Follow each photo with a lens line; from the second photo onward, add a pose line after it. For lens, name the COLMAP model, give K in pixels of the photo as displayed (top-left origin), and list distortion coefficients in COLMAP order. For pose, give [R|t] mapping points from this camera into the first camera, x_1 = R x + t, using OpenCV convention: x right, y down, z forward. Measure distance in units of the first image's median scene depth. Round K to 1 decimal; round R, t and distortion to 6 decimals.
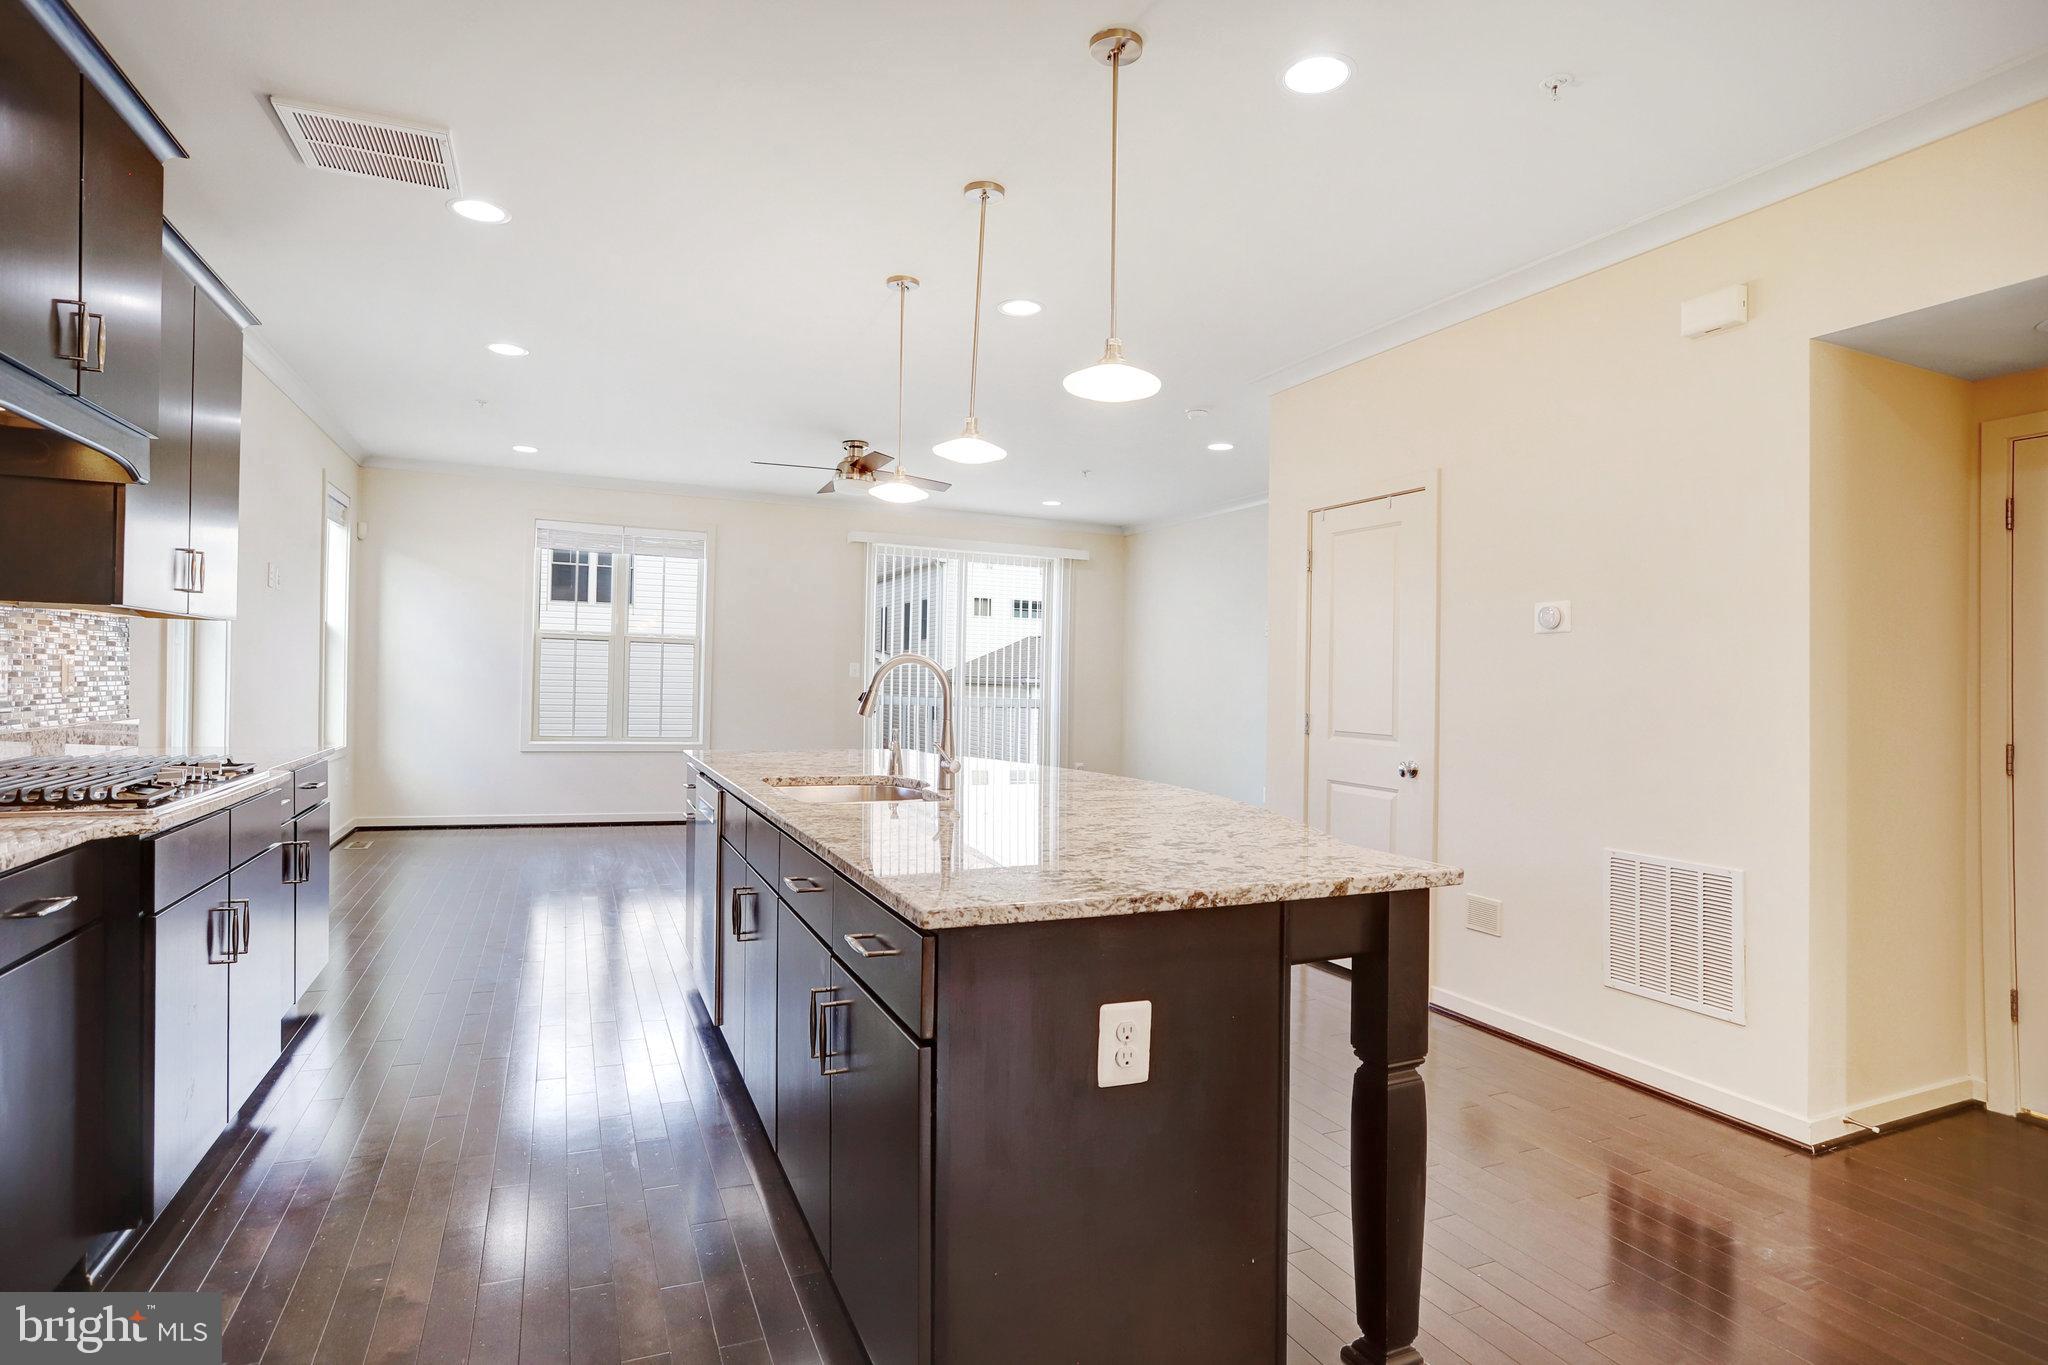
lens RADIAL K [[1051.4, 0, 1025.1], [0, 1051.4, 688.5], [0, 0, 1]] dist [-0.056621, 0.027205]
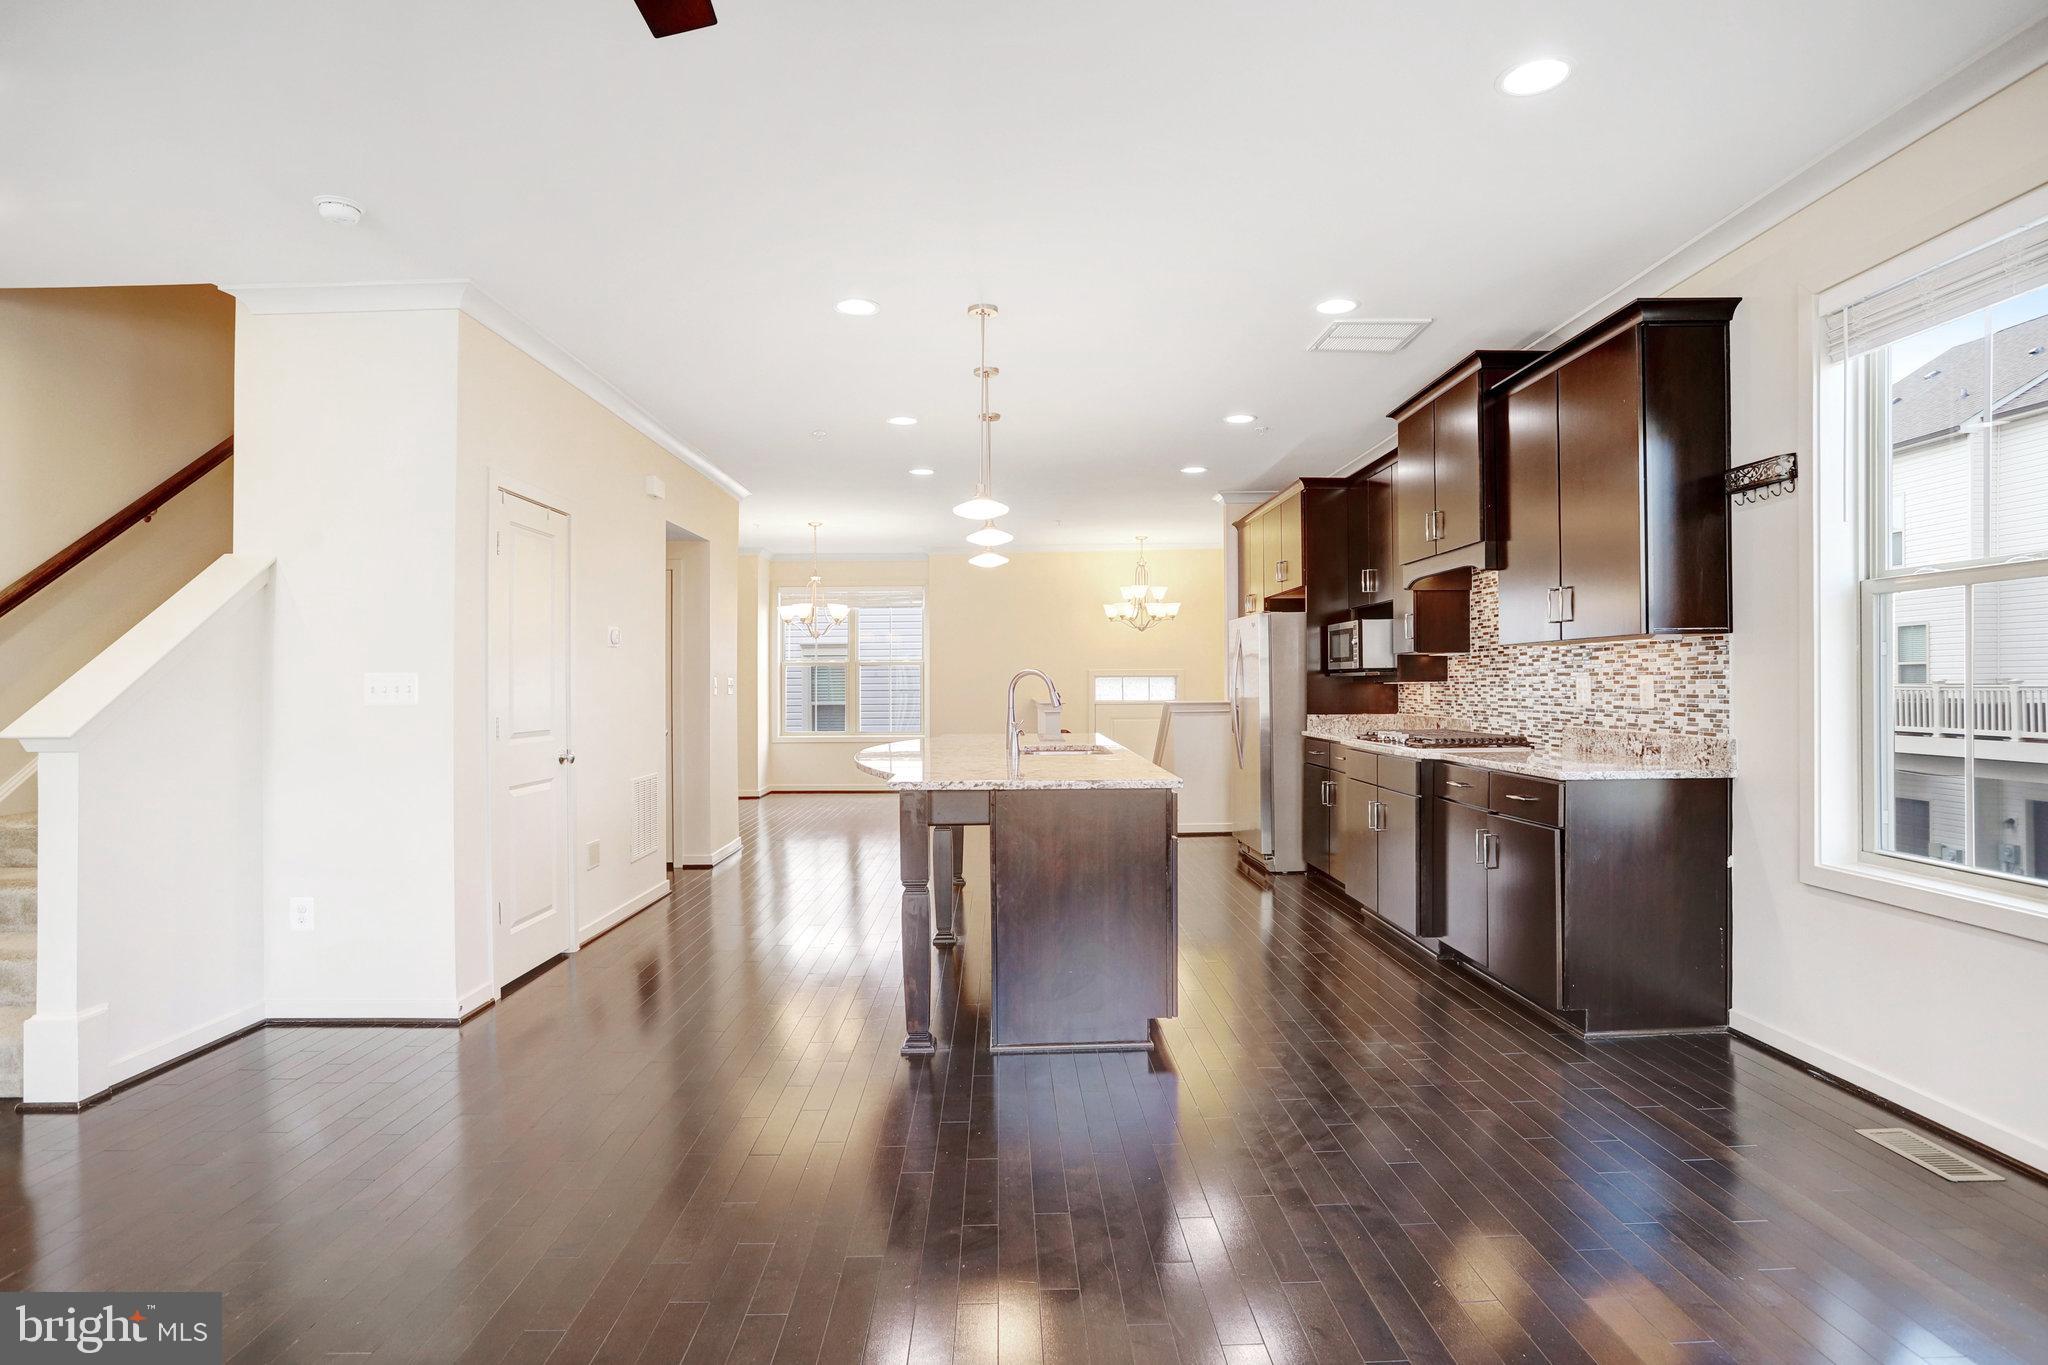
lens RADIAL K [[1051.4, 0, 1022.9], [0, 1051.4, 711.2], [0, 0, 1]] dist [-0.056621, 0.027205]
pose [[-0.921931, -0.025011, 0.386547, -0.757266], [-0.009508, 0.999074, 0.041966, -0.036947], [-0.387238, 0.035014, -0.921315, 2.571115]]
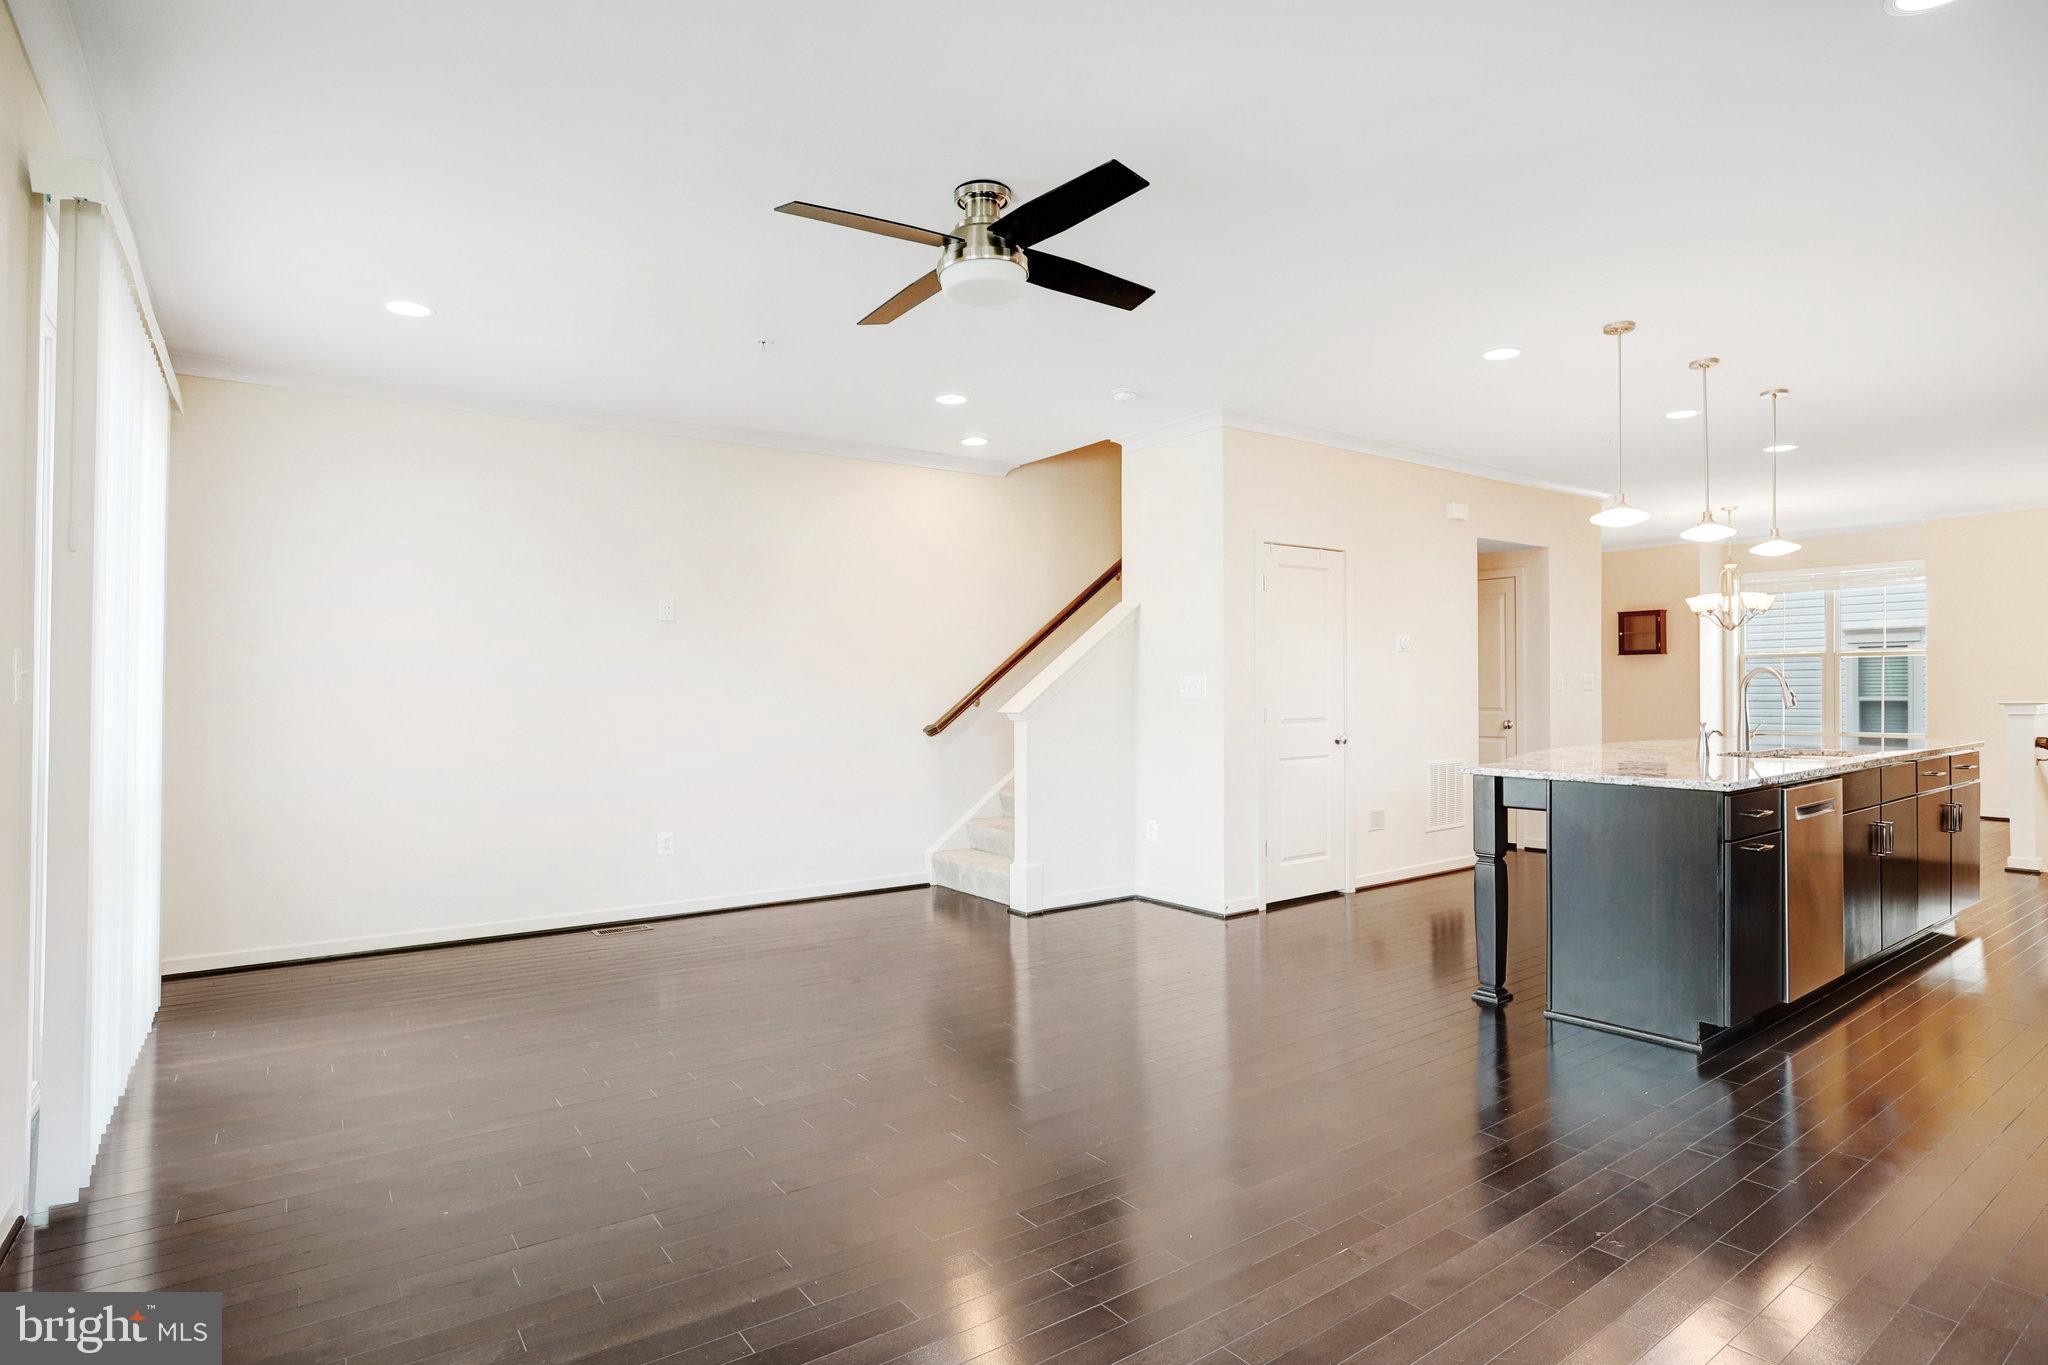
lens RADIAL K [[1051.4, 0, 1079.6], [0, 1051.4, 689.7], [0, 0, 1]] dist [-0.056621, 0.027205]
pose [[-0.242101, -0.022261, 0.969996, -1.363719], [0.014049, 0.999552, 0.026445, -0.051511], [-0.970149, 0.020029, -0.241680, 2.373330]]
